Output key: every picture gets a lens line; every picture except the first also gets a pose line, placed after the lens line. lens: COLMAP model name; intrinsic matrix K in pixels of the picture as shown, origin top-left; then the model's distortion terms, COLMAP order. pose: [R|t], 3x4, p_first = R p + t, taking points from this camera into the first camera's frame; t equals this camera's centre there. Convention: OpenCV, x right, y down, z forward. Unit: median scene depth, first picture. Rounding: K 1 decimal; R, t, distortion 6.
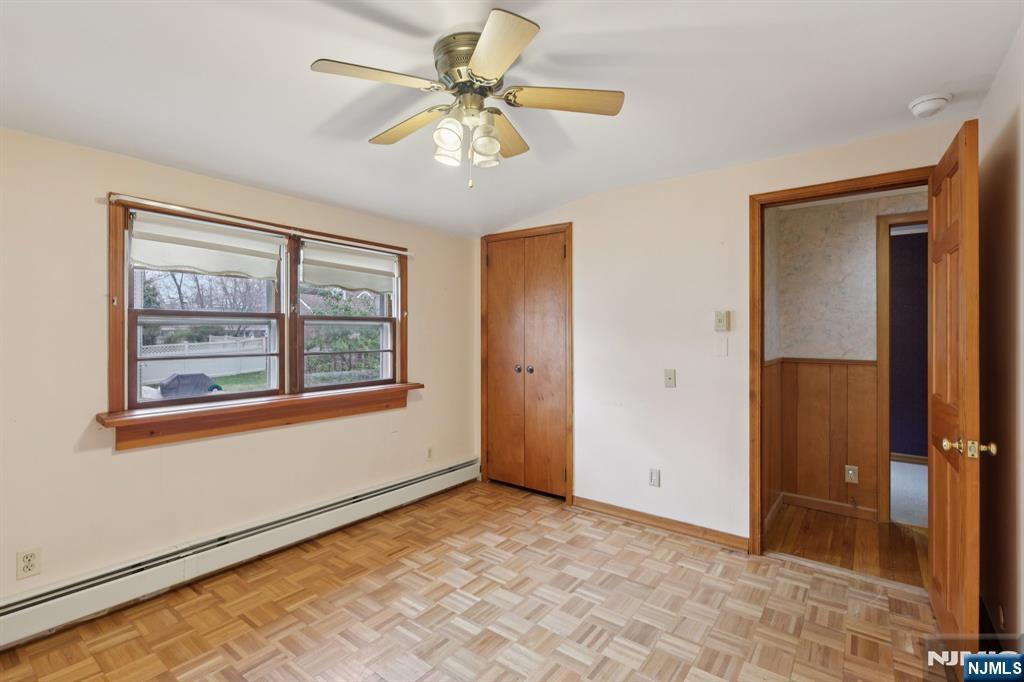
lens RADIAL K [[475.3, 0, 510.0], [0, 475.3, 337.4], [0, 0, 1]] dist [-0.003277, 0.001375]
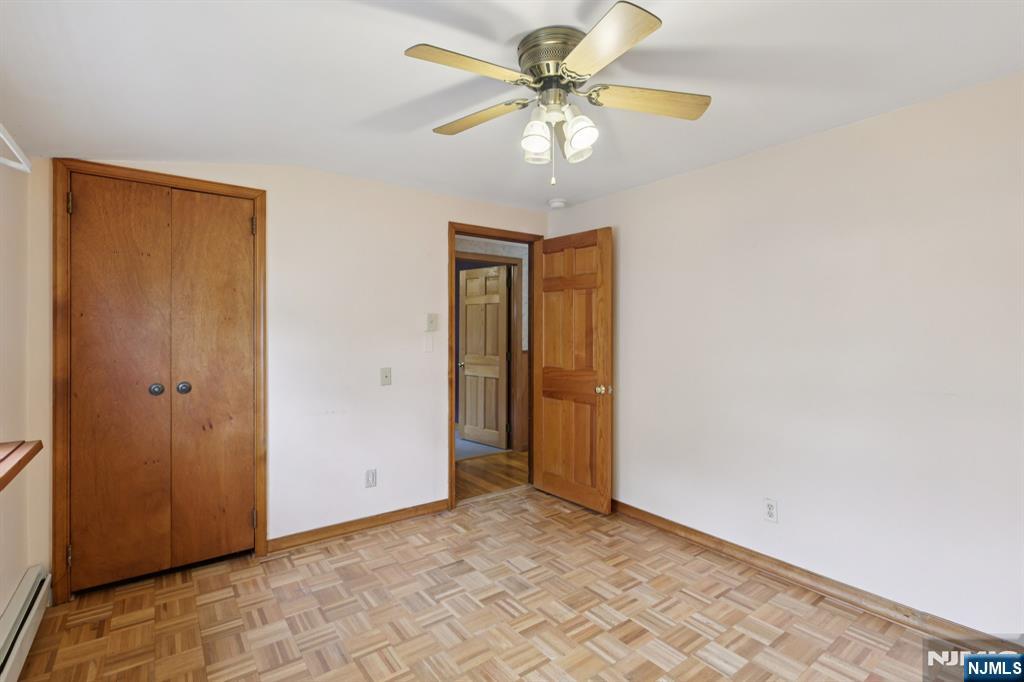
lens RADIAL K [[475.3, 0, 510.1], [0, 475.3, 333.6], [0, 0, 1]] dist [-0.003277, 0.001375]
pose [[0.272599, -0.006841, 0.962103, -0.572270], [0.009558, 0.999945, 0.004402, -0.008817], [-0.962080, 0.007996, 0.272649, 0.449126]]
